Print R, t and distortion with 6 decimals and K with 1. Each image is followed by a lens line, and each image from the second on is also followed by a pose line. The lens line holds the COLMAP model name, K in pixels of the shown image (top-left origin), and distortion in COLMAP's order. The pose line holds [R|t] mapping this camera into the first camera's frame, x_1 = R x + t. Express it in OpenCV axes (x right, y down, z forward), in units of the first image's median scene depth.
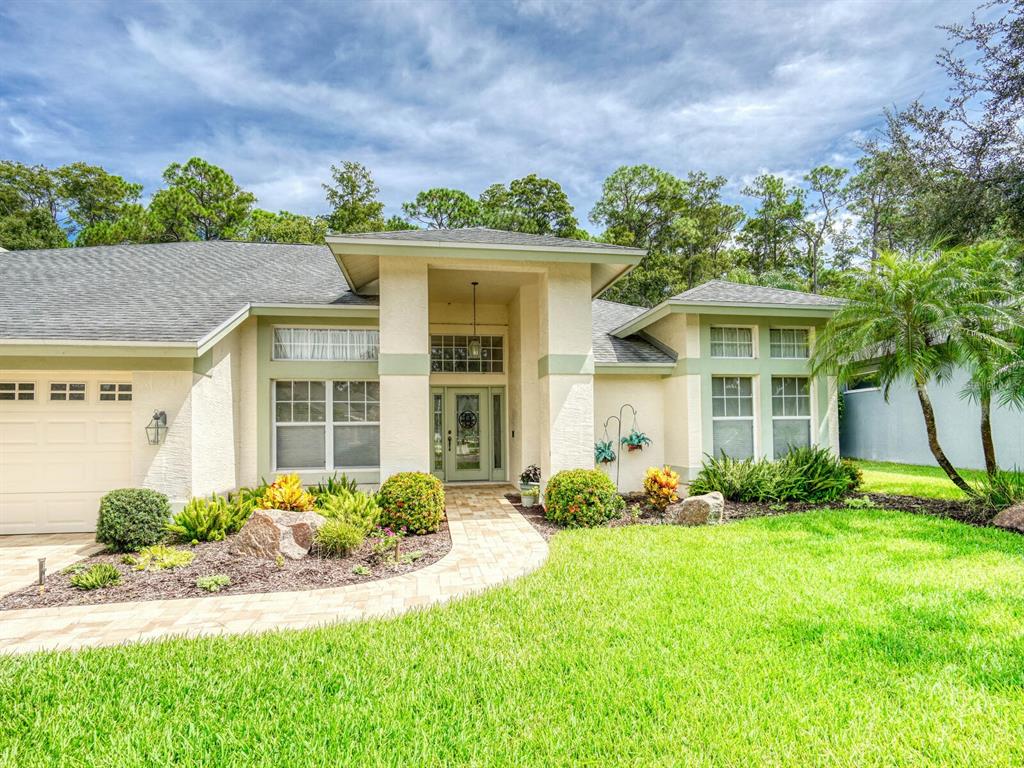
lens RADIAL K [[523.0, 0, 519.9], [0, 523.0, 401.4], [0, 0, 1]] dist [-0.010480, -0.001406]
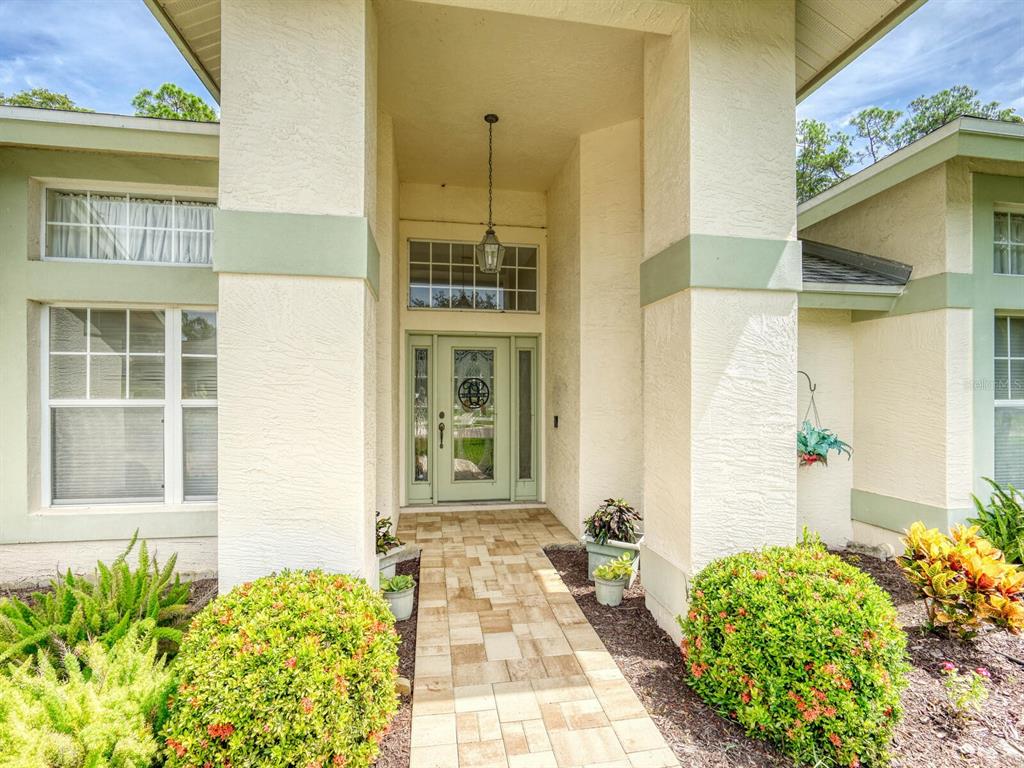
lens RADIAL K [[523.0, 0, 516.1], [0, 523.0, 384.8], [0, 0, 1]] dist [-0.010480, -0.001406]
pose [[0.999712, 0.015694, -0.018136, -0.046346], [-0.015036, 0.999245, 0.035838, 0.004654], [0.018684, -0.035555, 0.999193, 0.460380]]
